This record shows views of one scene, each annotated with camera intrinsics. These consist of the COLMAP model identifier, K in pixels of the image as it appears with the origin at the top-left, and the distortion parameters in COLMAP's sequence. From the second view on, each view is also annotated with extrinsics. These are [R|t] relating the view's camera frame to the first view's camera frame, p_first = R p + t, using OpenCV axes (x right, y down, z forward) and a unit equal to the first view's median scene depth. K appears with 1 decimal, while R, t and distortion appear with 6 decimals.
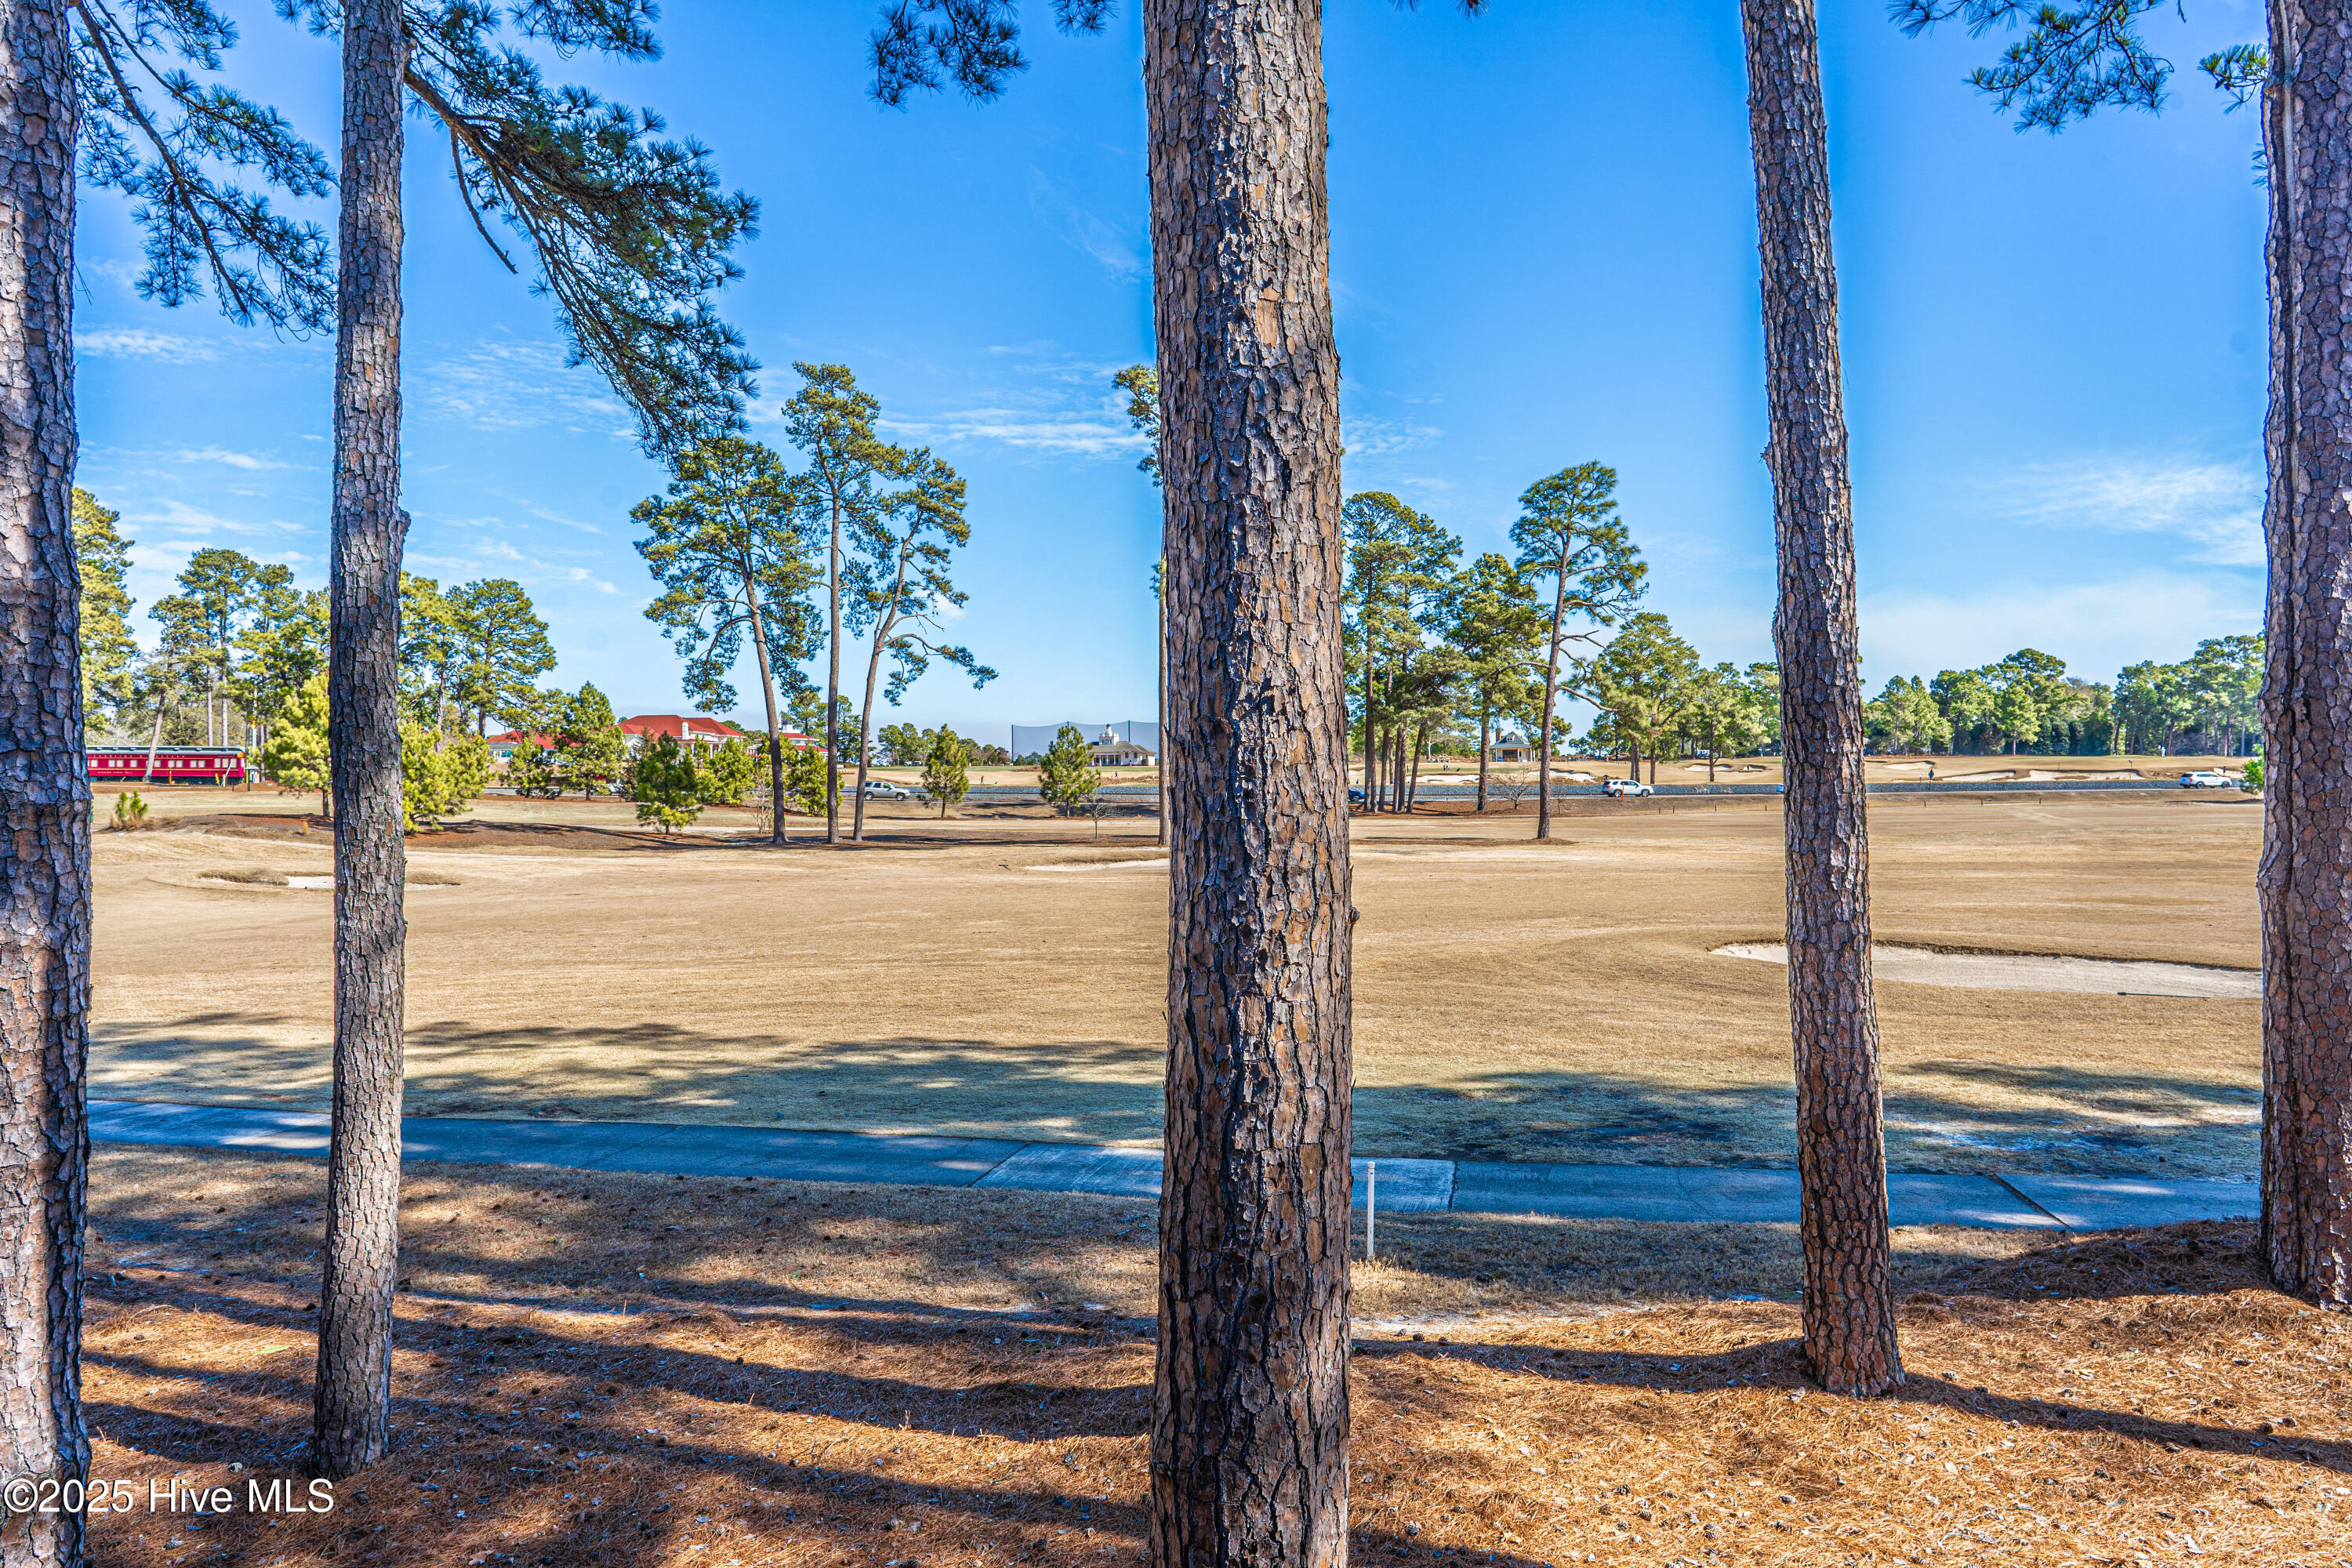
lens RADIAL K [[1565.7, 0, 1172.8], [0, 1565.7, 782.0], [0, 0, 1]] dist [-0.005600, 0.007245]
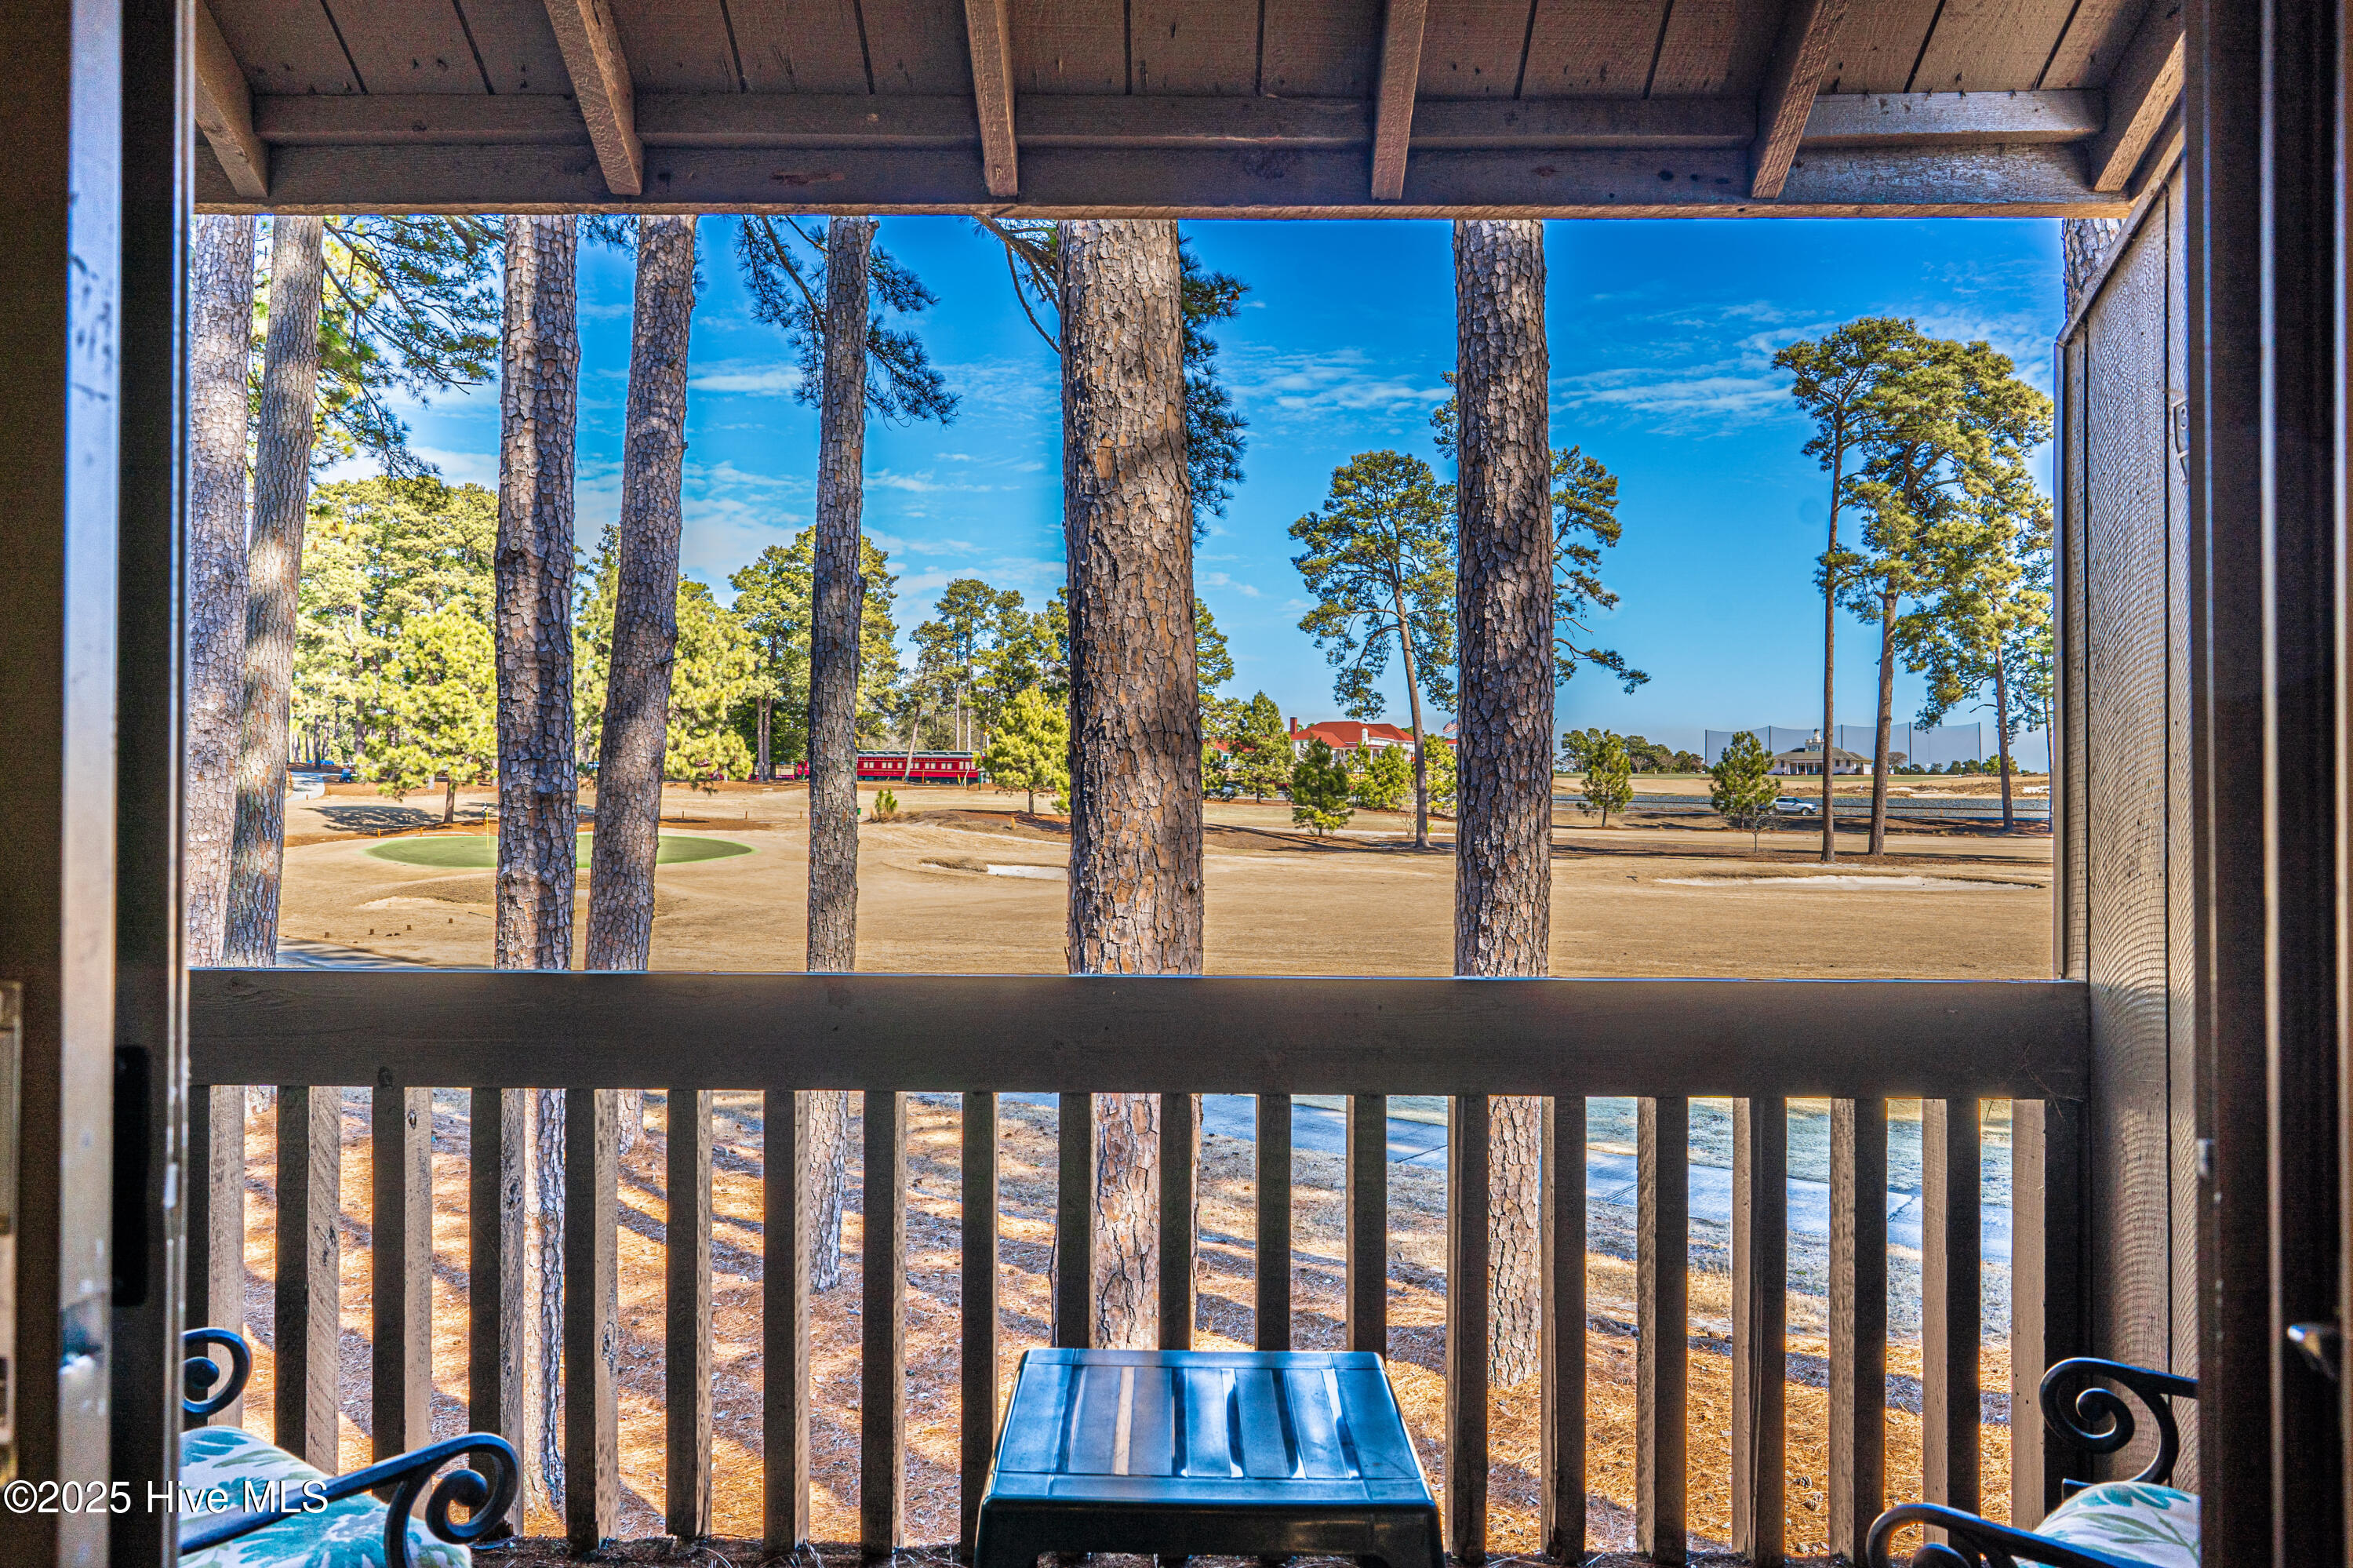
lens RADIAL K [[1566.4, 0, 1134.9], [0, 1566.4, 776.8], [0, 0, 1]] dist [-0.005600, 0.007245]
pose [[0.909546, 0.009114, -0.415504, 0.660605], [-0.012190, 0.999914, -0.004752, -0.003025], [0.415425, 0.009387, 0.909579, -0.268611]]
